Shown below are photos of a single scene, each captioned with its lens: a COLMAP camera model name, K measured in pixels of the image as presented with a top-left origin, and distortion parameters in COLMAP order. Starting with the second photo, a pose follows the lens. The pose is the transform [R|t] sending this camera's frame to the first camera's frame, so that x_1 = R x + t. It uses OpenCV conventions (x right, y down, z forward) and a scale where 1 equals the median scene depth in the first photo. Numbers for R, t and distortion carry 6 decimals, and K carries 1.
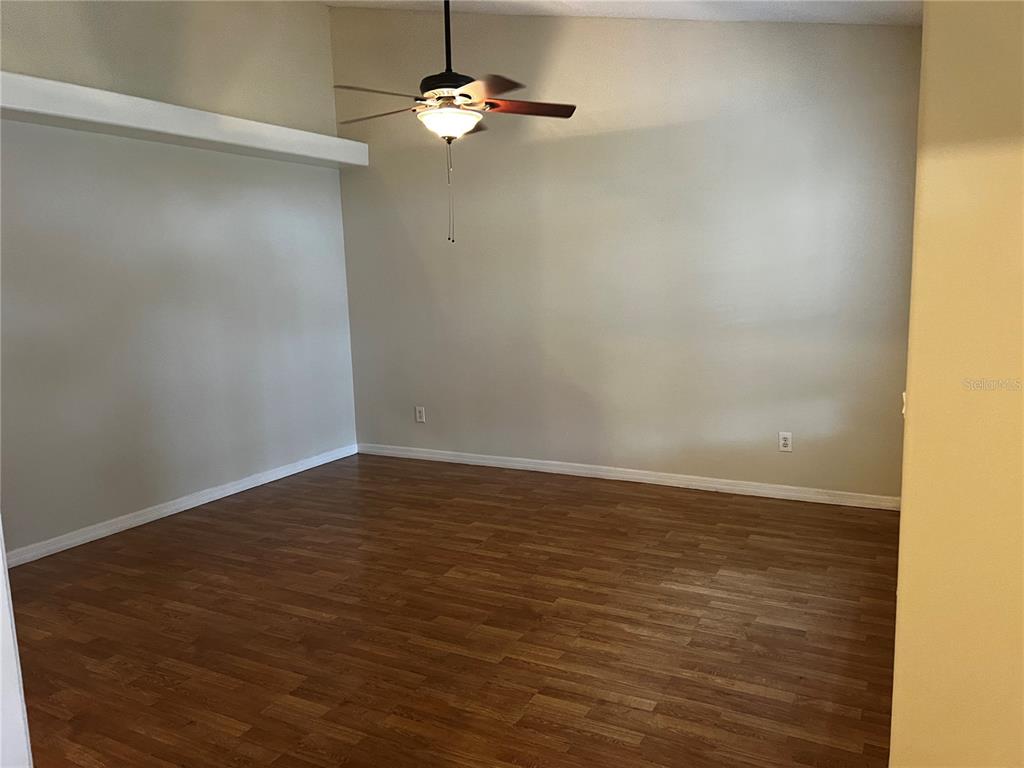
lens RADIAL K [[779.9, 0, 520.9], [0, 779.9, 379.1], [0, 0, 1]] dist [0.055600, -0.057614]
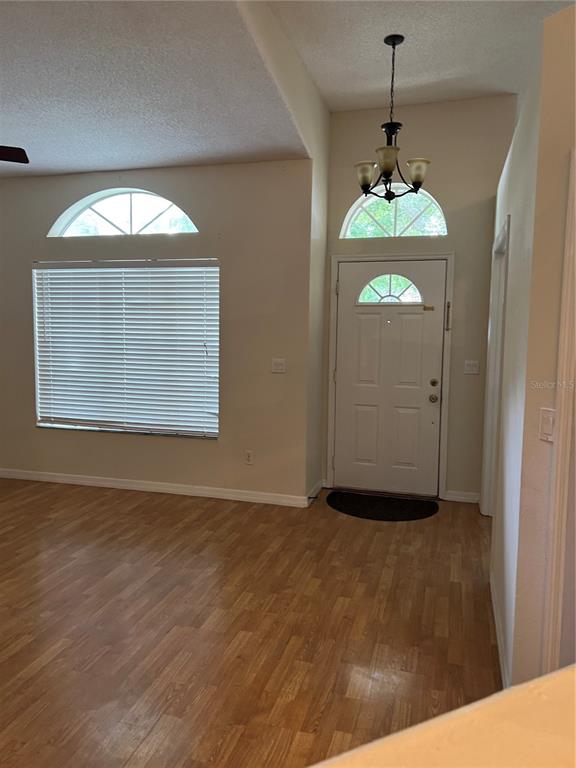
lens RADIAL K [[584.9, 0, 288.4], [0, 584.9, 385.6], [0, 0, 1]] dist [0.055600, -0.057614]
pose [[-0.210483, -0.080054, 0.974314, -0.825178], [0.132979, 0.985033, 0.109663, -0.064039], [-0.968511, 0.152645, -0.196687, 0.637150]]
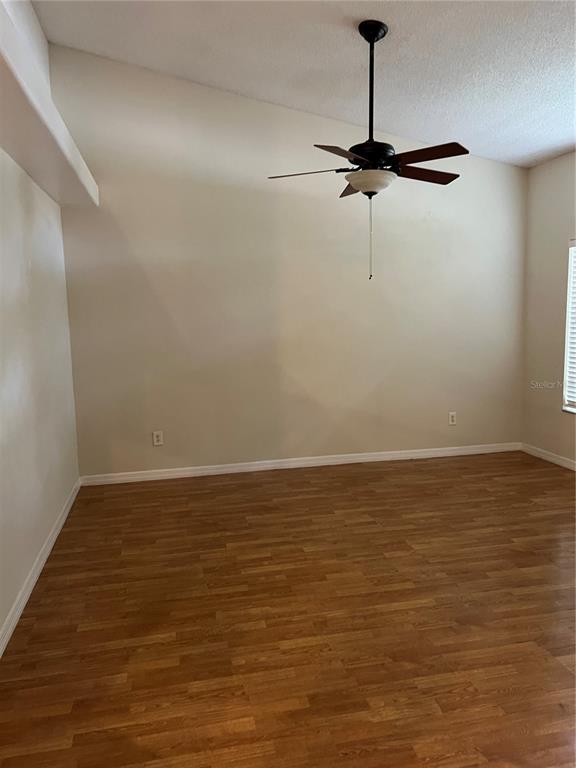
lens RADIAL K [[584.9, 0, 273.0], [0, 584.9, 384.8], [0, 0, 1]] dist [0.055600, -0.057614]
pose [[0.767874, -0.074032, 0.636308, -0.736276], [0.091577, 0.995784, 0.005344, -0.026983], [-0.634021, 0.054168, 0.771416, 0.366827]]
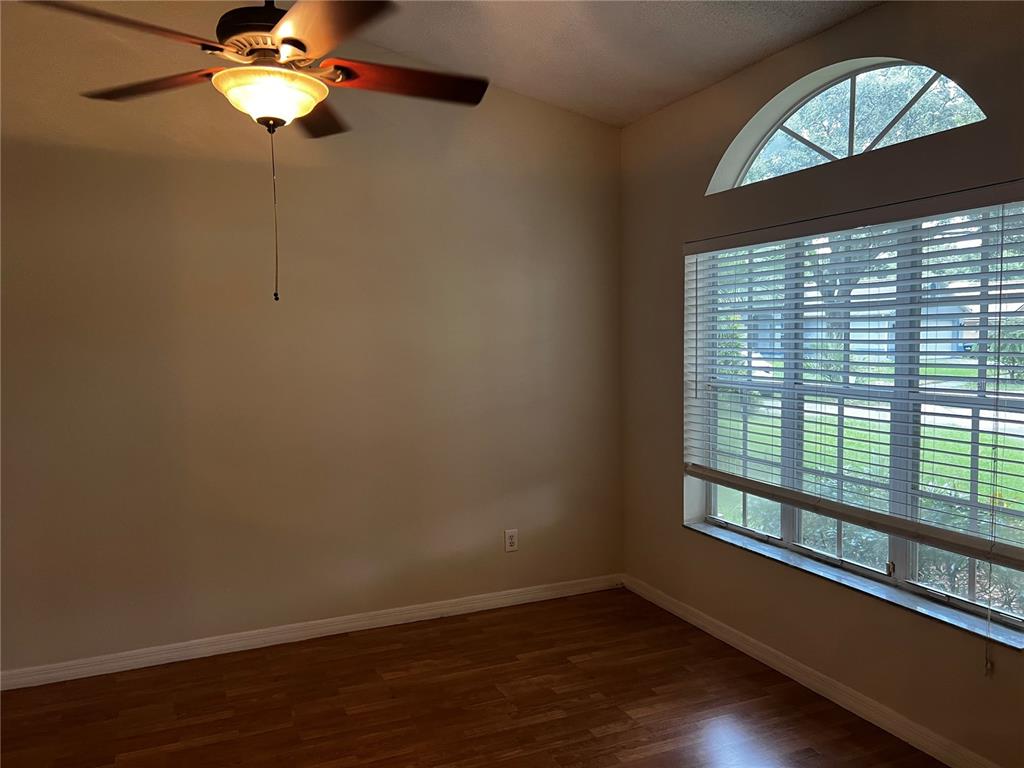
lens RADIAL K [[779.9, 0, 492.4], [0, 779.9, 389.3], [0, 0, 1]] dist [0.055600, -0.057614]
pose [[0.637586, -0.041021, 0.769286, -0.394520], [0.111181, 0.993027, -0.039196, -0.065030], [-0.762314, 0.110521, 0.637701, 0.477280]]
